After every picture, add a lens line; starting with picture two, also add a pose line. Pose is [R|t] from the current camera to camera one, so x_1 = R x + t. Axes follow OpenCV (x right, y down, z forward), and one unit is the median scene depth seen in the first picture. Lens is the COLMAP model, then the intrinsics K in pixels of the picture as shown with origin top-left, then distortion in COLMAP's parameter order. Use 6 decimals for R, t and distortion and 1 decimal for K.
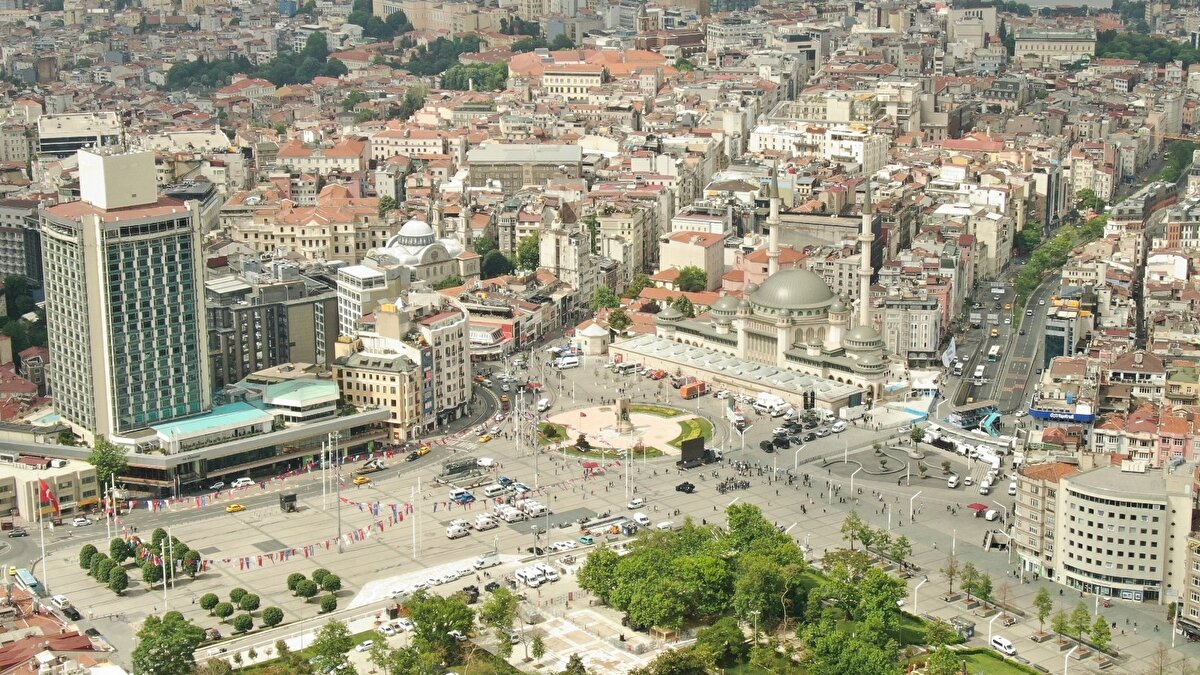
lens RADIAL K [[2145.8, 0, 672.8], [0, 2145.8, 336.8], [0, 0, 1]] dist [0.530519, -3.541440]
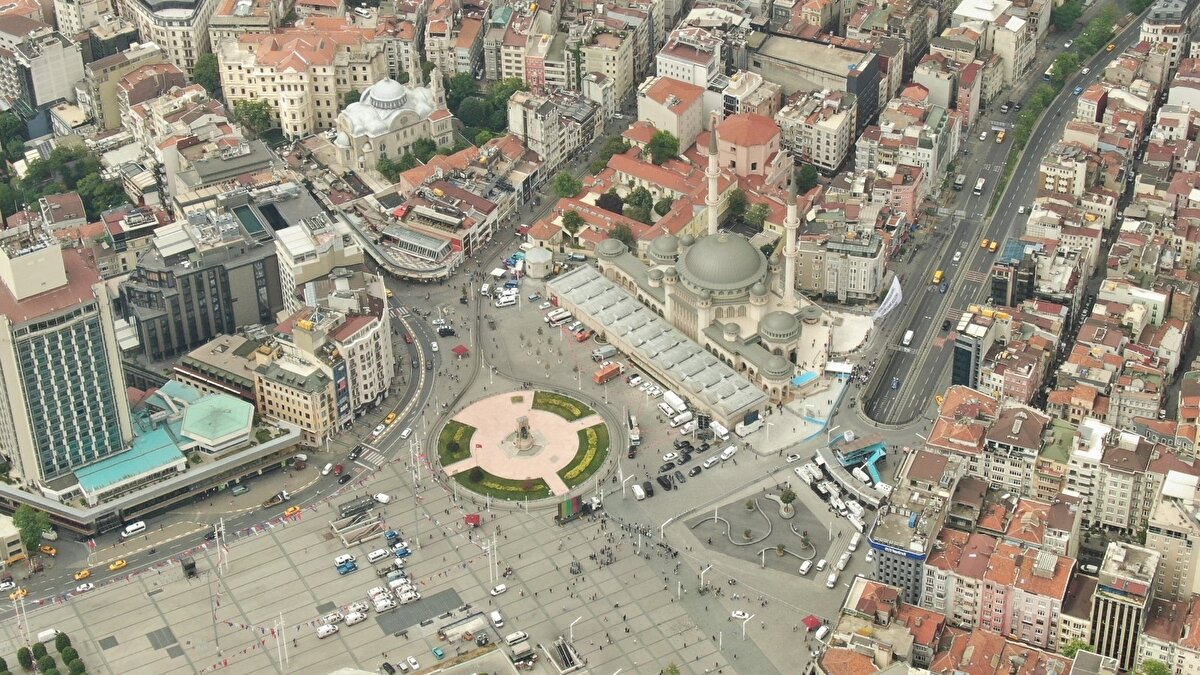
lens RADIAL K [[2357.8, 0, 599.6], [0, 2357.8, 291.6], [0, 0, 1]] dist [0.522657, -3.509106]
pose [[0.988348, 0.069143, -0.135600, 0.153725], [-0.016572, 0.934456, 0.355692, -0.407351], [0.151306, -0.349301, 0.924714, -0.039814]]
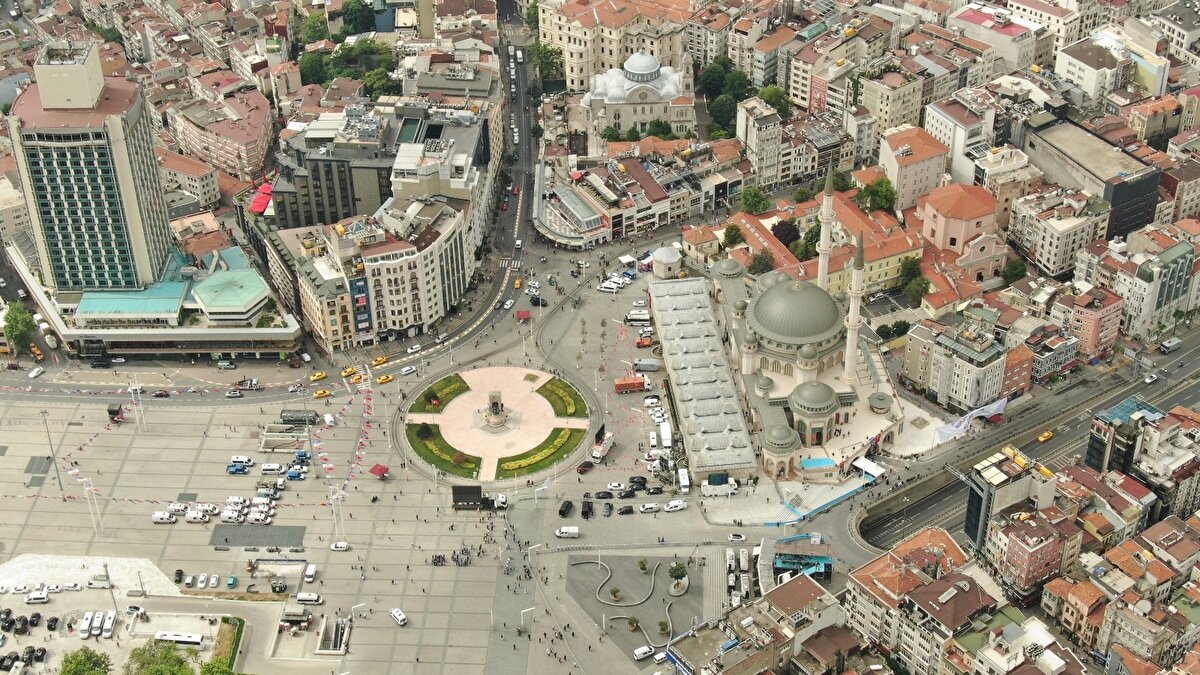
lens RADIAL K [[1770.2, 0, 600.0], [0, 1770.2, 337.5], [0, 0, 1]] dist [0.388972, -2.089495]
pose [[0.765245, 0.372439, -0.525061, 0.398966], [-0.157221, 0.899072, 0.408596, -0.309472], [0.624245, -0.230126, 0.746566, 0.392681]]
